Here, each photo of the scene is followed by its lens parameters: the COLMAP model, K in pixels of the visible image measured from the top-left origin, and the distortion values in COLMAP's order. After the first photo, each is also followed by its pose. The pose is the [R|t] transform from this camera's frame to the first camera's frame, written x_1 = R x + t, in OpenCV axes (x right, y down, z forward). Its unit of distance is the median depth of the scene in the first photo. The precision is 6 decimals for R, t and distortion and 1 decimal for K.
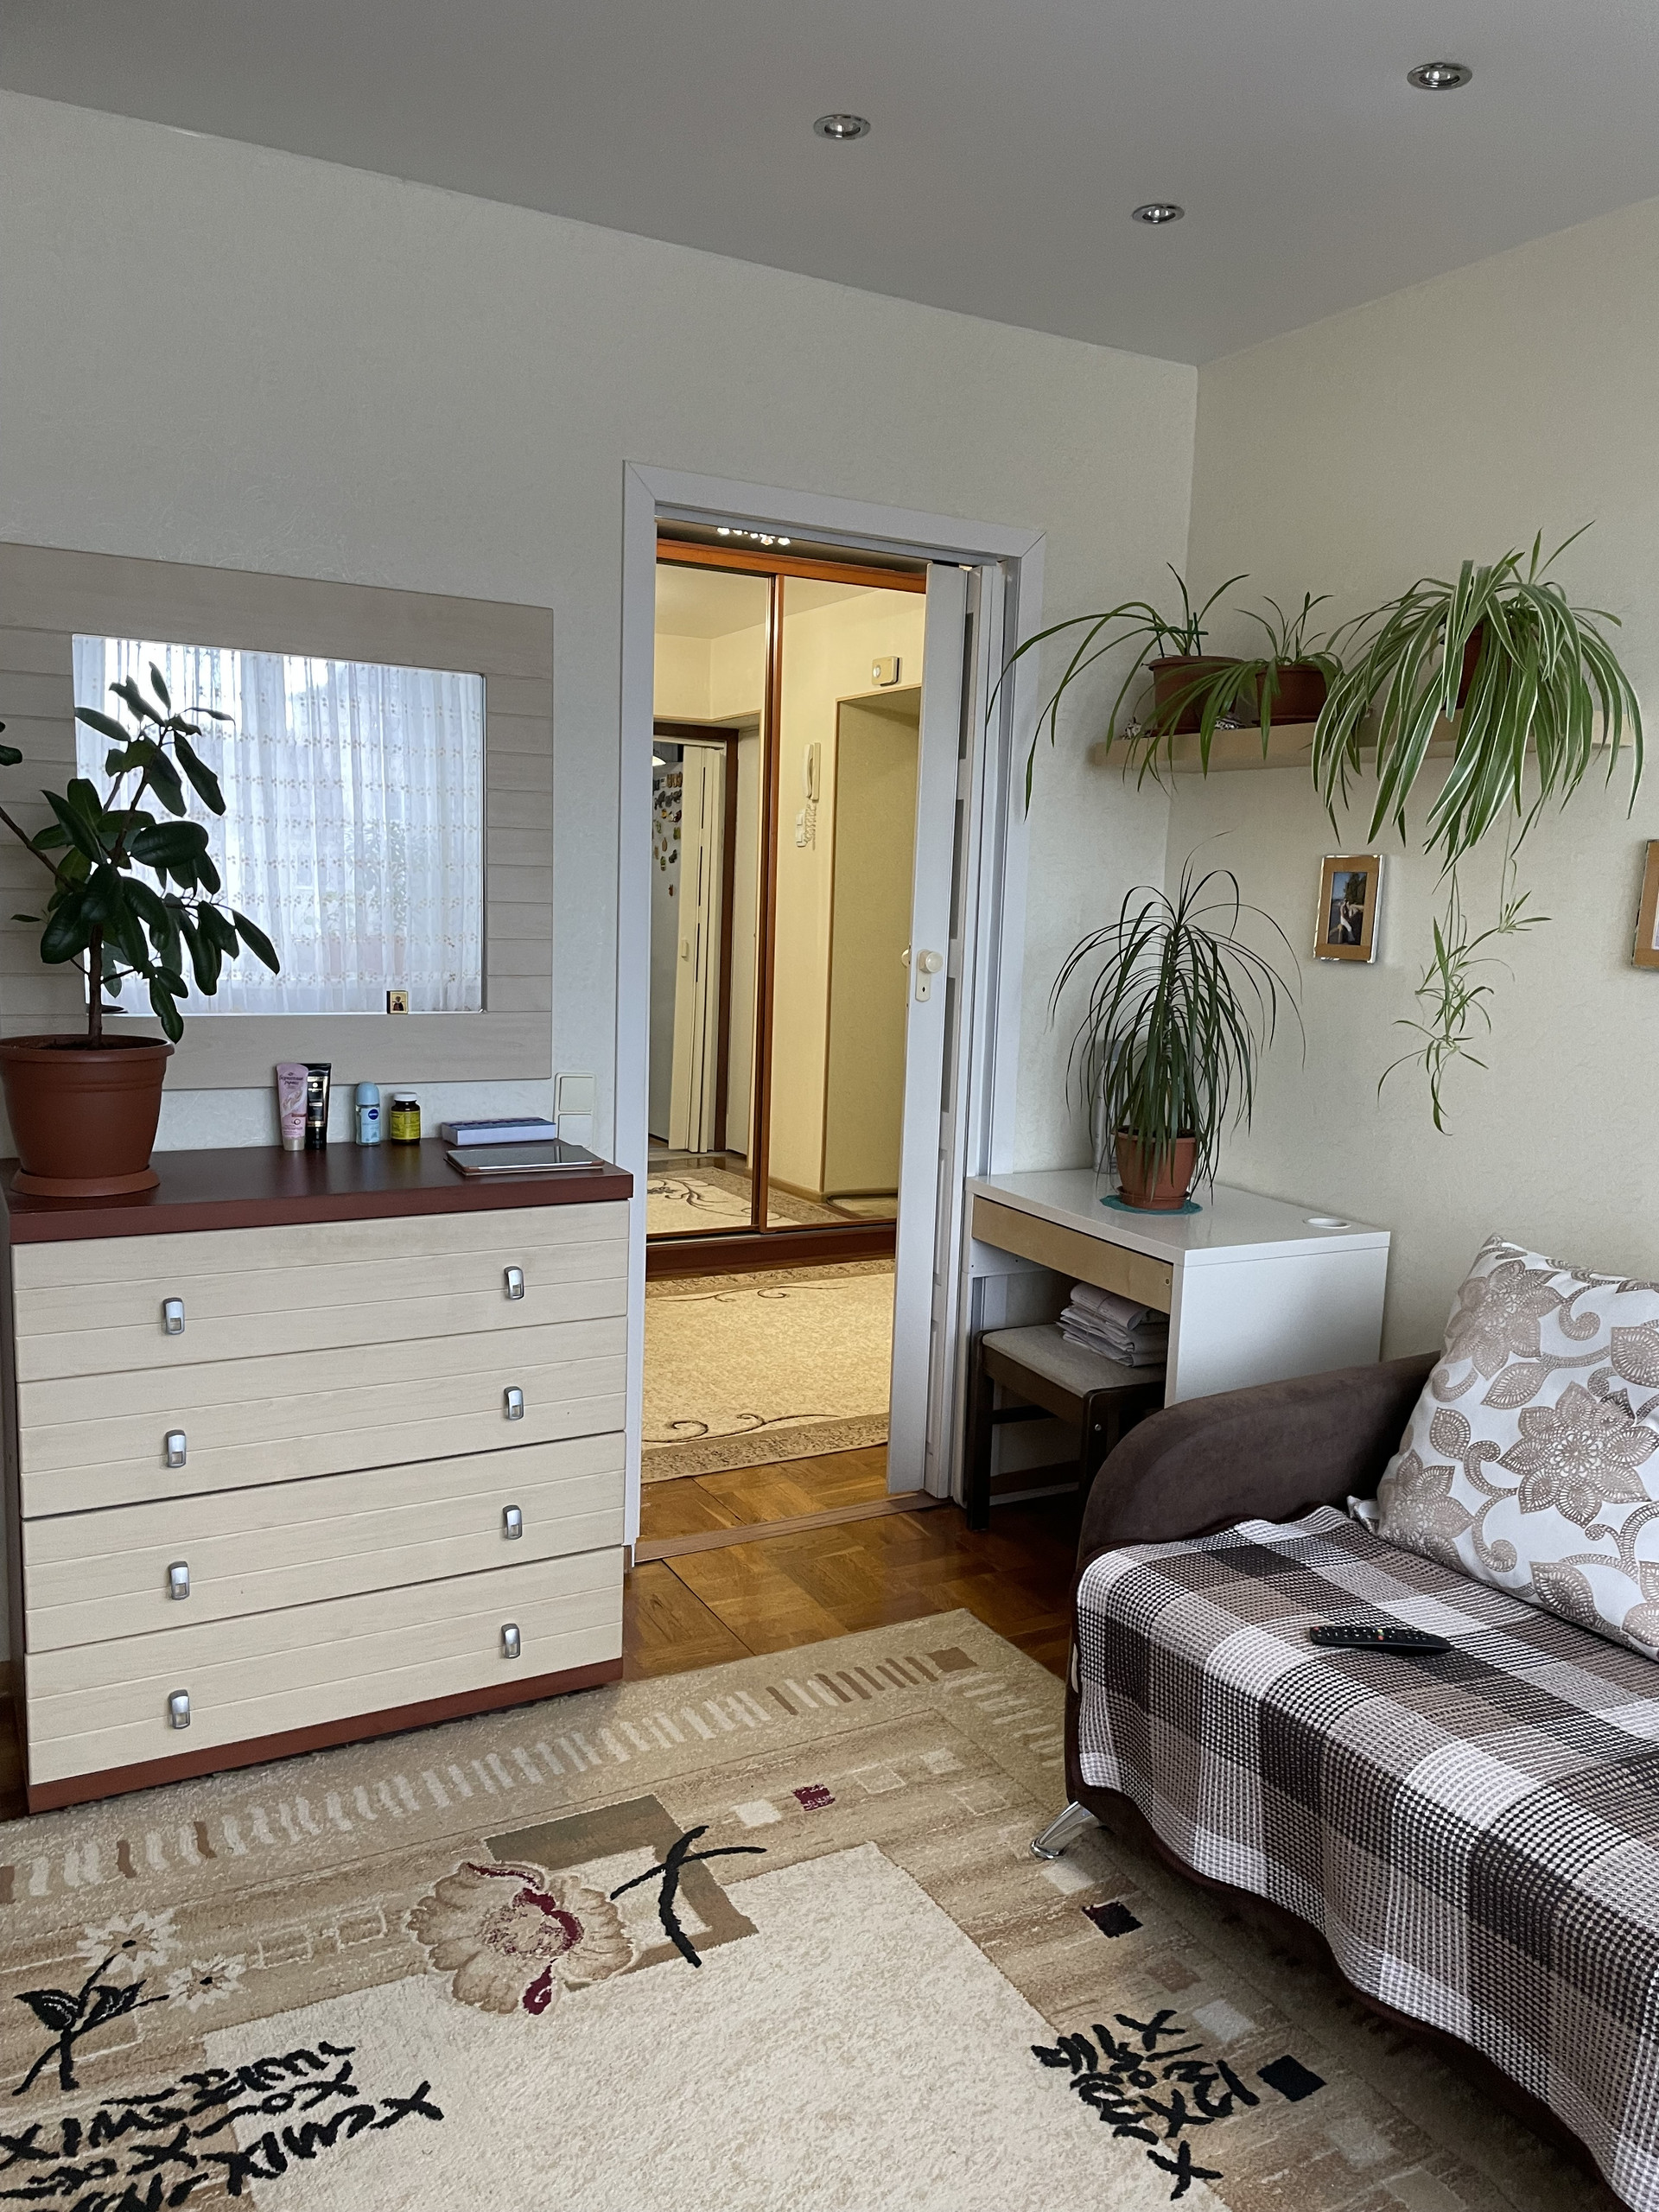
lens RADIAL K [[1629.7, 0, 859.8], [0, 1629.7, 1130.2], [0, 0, 1]] dist [0.080452, -0.118656]
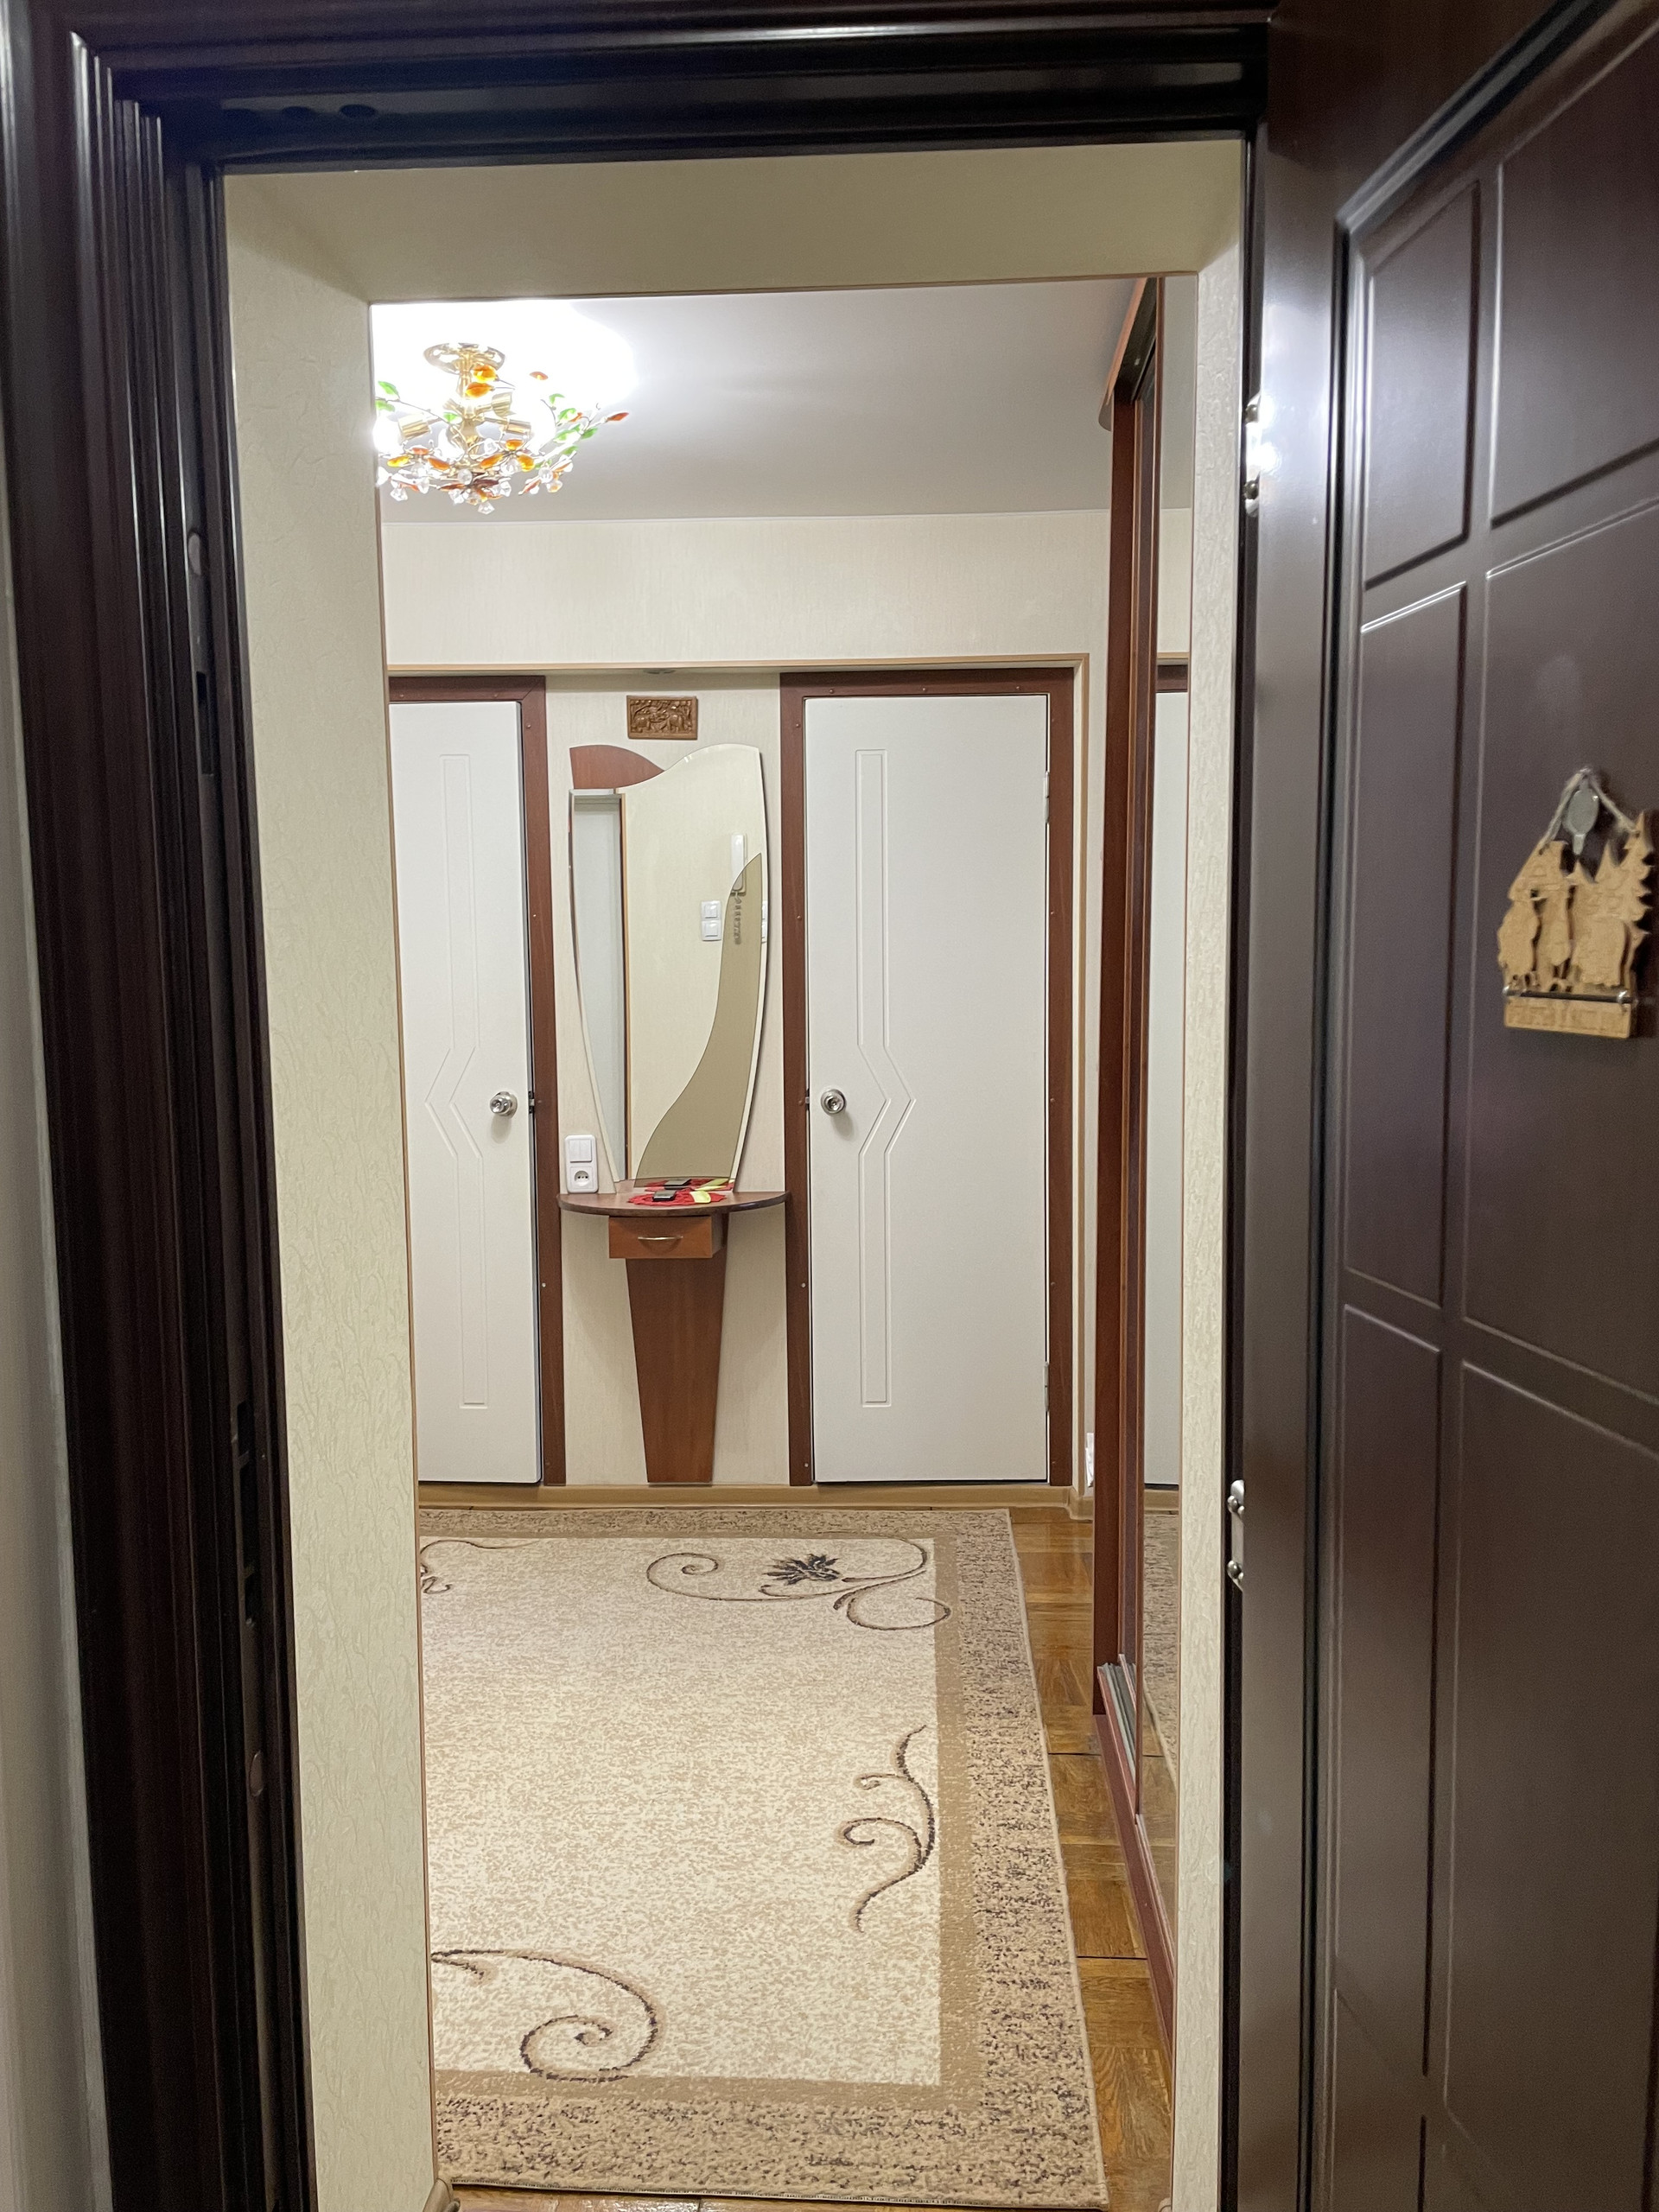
lens RADIAL K [[1629.7, 0, 859.8], [0, 1629.7, 1130.2], [0, 0, 1]] dist [0.080452, -0.118656]
pose [[-0.526762, 0.051828, -0.848431, 0.356448], [-0.139477, 0.979340, 0.146422, -0.177544], [0.838491, 0.195466, -0.508651, 1.202163]]
